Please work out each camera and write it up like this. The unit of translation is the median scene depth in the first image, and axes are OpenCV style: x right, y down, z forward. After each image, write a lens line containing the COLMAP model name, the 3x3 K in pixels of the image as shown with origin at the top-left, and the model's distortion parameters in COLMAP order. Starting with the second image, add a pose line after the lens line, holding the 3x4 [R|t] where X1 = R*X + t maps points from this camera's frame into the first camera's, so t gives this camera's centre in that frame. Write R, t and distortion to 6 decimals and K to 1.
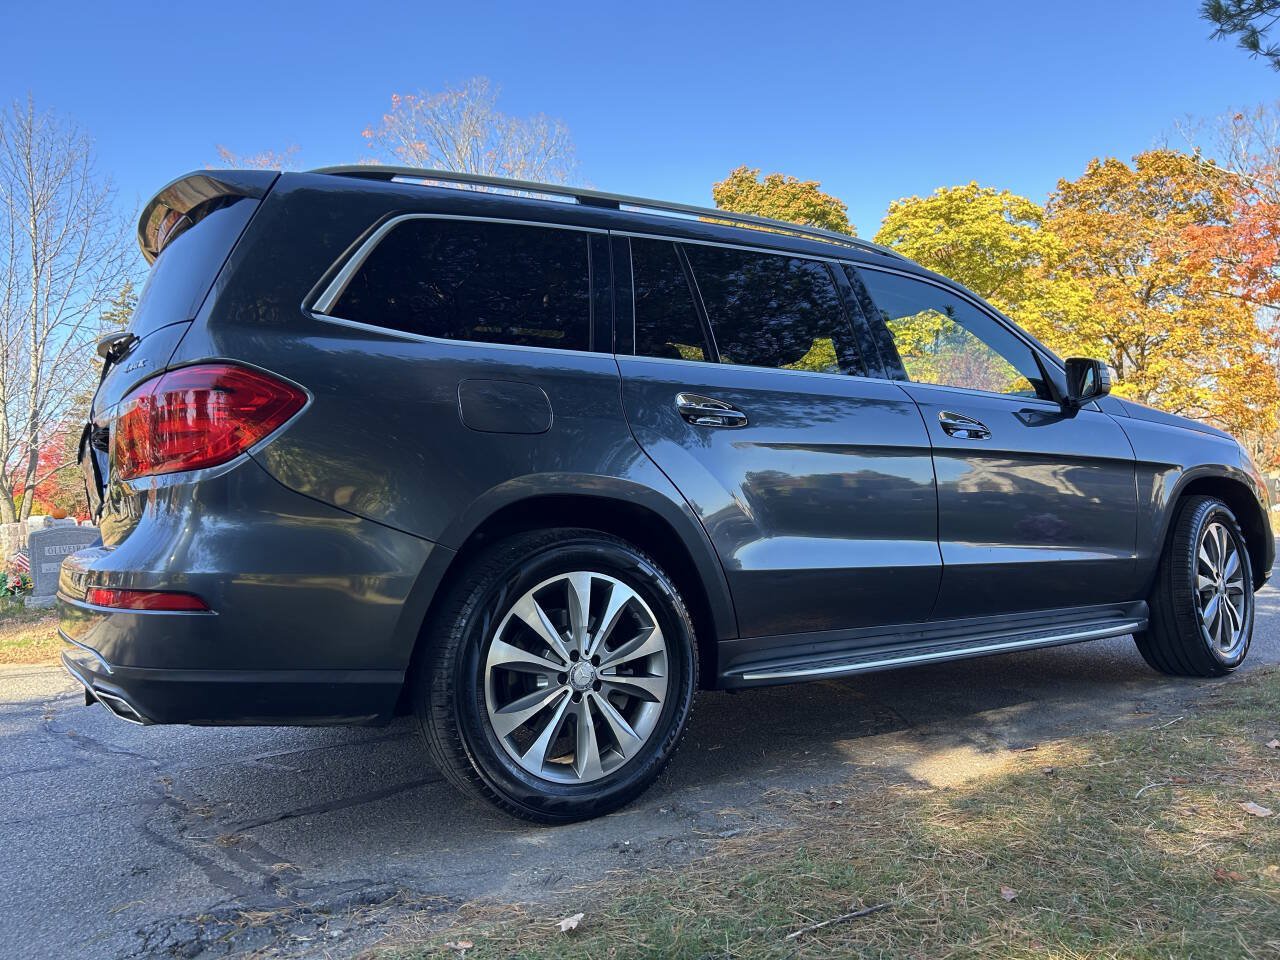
lens RADIAL K [[964.9, 0, 640.0], [0, 964.9, 480.0], [0, 0, 1]] dist [0.041843, -0.047160]
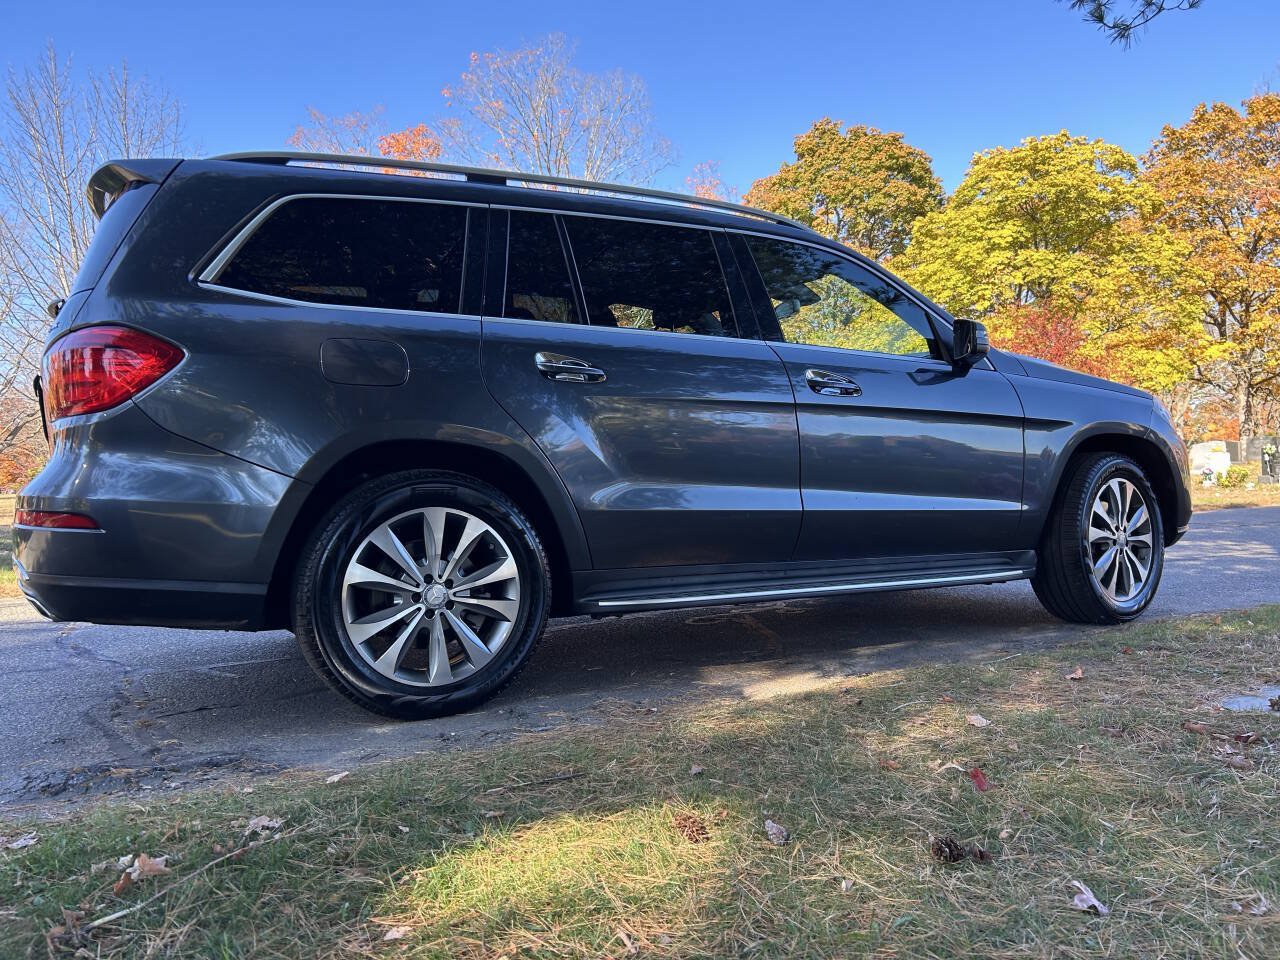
lens RADIAL K [[964.9, 0, 640.0], [0, 964.9, 480.0], [0, 0, 1]] dist [0.041843, -0.047160]
pose [[0.995905, 0.014933, -0.089168, 0.208627], [-0.011080, 0.998990, 0.043546, 0.007376], [0.089728, -0.042380, 0.995064, -0.093110]]
